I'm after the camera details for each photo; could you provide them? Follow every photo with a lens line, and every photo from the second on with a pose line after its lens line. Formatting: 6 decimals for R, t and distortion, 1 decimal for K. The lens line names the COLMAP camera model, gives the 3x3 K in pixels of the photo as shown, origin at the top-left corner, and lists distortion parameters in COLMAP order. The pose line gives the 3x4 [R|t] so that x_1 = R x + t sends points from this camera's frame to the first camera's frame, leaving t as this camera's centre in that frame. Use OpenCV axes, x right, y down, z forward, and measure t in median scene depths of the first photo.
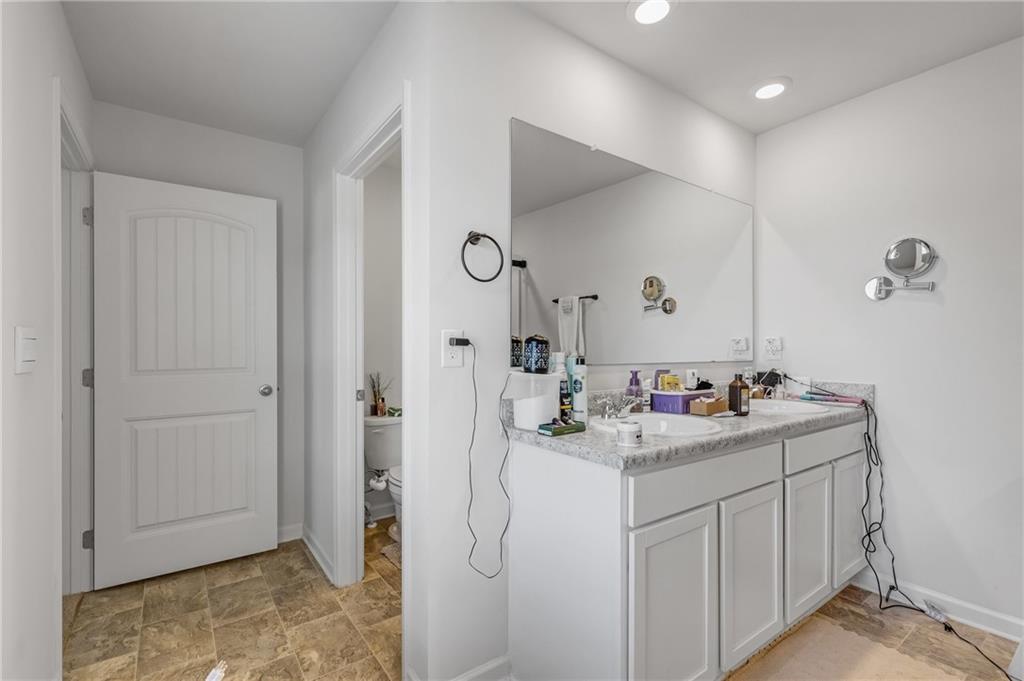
lens RADIAL K [[467.1, 0, 517.2], [0, 467.1, 345.7], [0, 0, 1]] dist [0.025865, -0.000487]
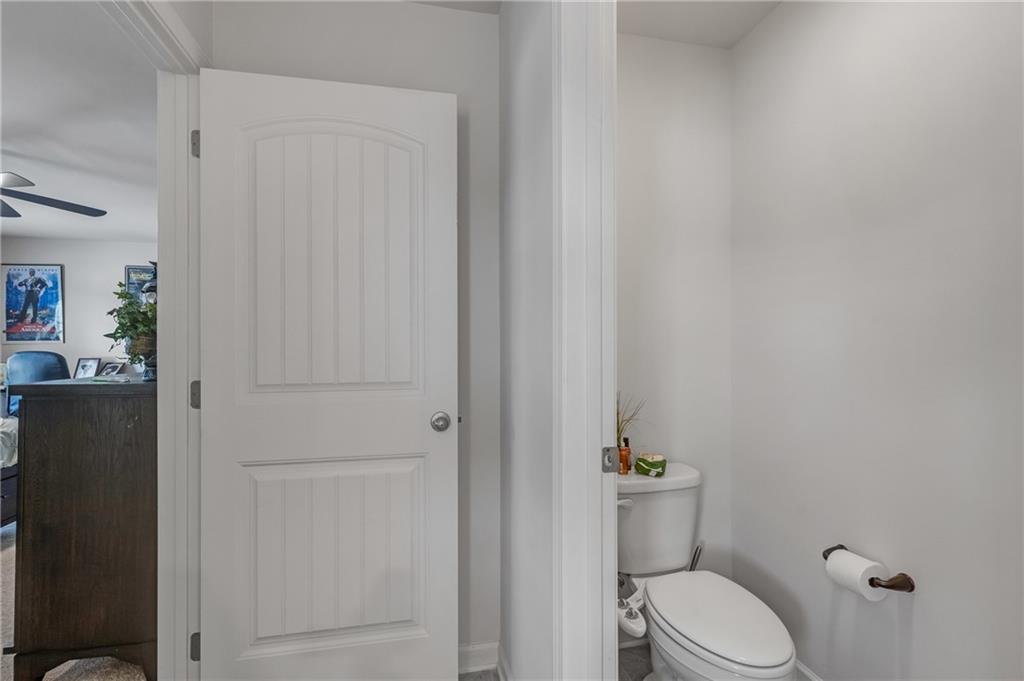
lens RADIAL K [[467.1, 0, 510.0], [0, 467.1, 341.3], [0, 0, 1]] dist [0.025865, -0.000487]
pose [[0.913467, -0.000116, -0.406912, -0.219186], [-0.002530, 0.999979, -0.005963, -0.001962], [0.406904, 0.006477, 0.913448, 0.505680]]
